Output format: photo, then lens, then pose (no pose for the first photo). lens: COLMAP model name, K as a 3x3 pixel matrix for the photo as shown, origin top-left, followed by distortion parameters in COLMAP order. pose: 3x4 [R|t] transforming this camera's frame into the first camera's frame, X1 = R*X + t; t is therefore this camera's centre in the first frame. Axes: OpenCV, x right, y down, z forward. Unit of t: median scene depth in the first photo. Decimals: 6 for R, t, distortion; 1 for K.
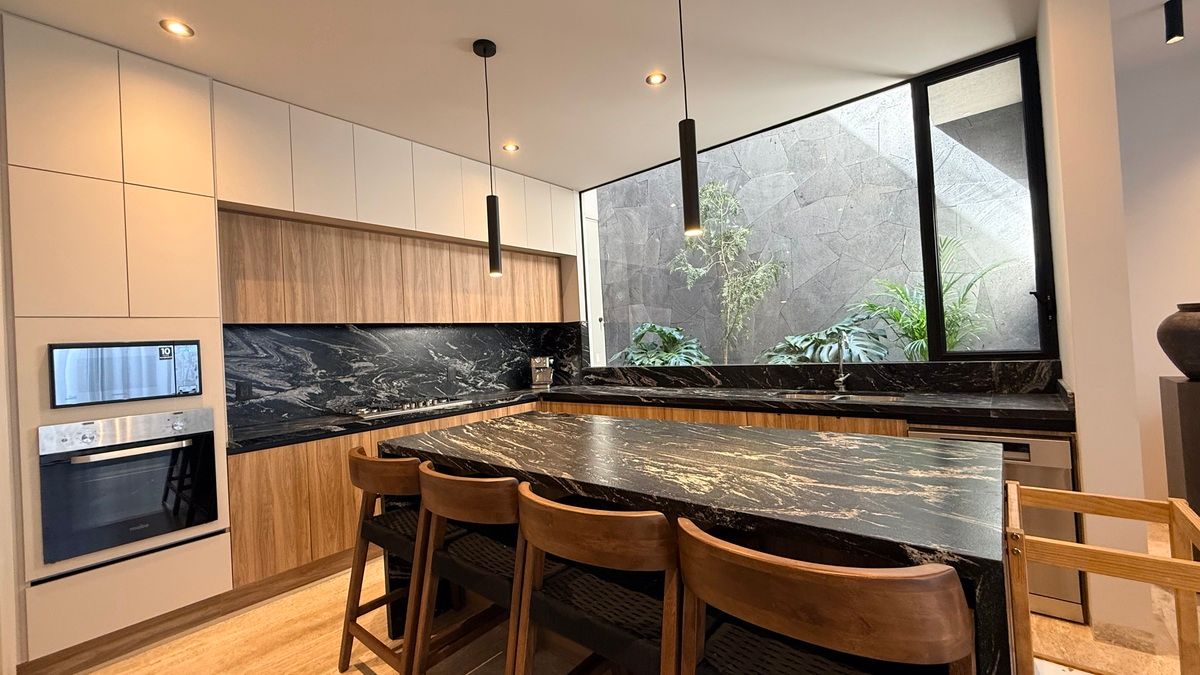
lens RADIAL K [[482.5, 0, 597.6], [0, 482.5, 335.3], [0, 0, 1]] dist [0.001278, -0.000557]
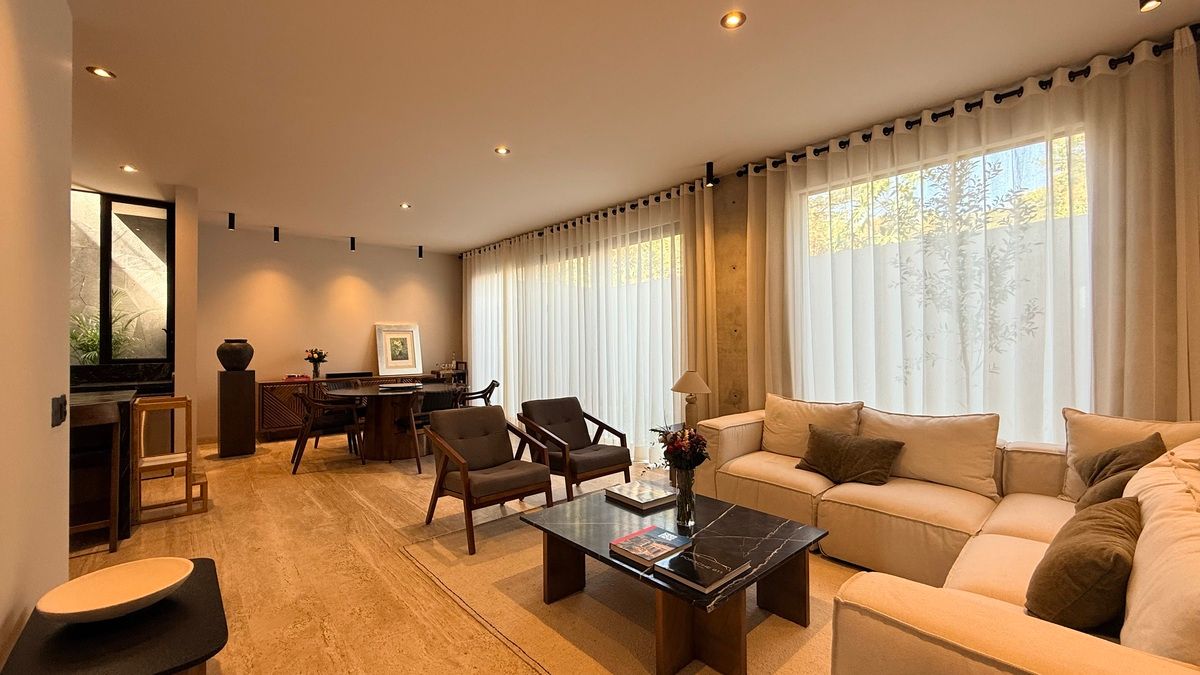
lens RADIAL K [[482.5, 0, 591.5], [0, 482.5, 338.2], [0, 0, 1]] dist [0.001278, -0.000557]
pose [[0.154389, 0.061771, 0.986077, -0.610091], [-0.021913, 0.998012, -0.059088, 0.022074], [-0.987767, -0.012486, 0.155436, -0.813669]]
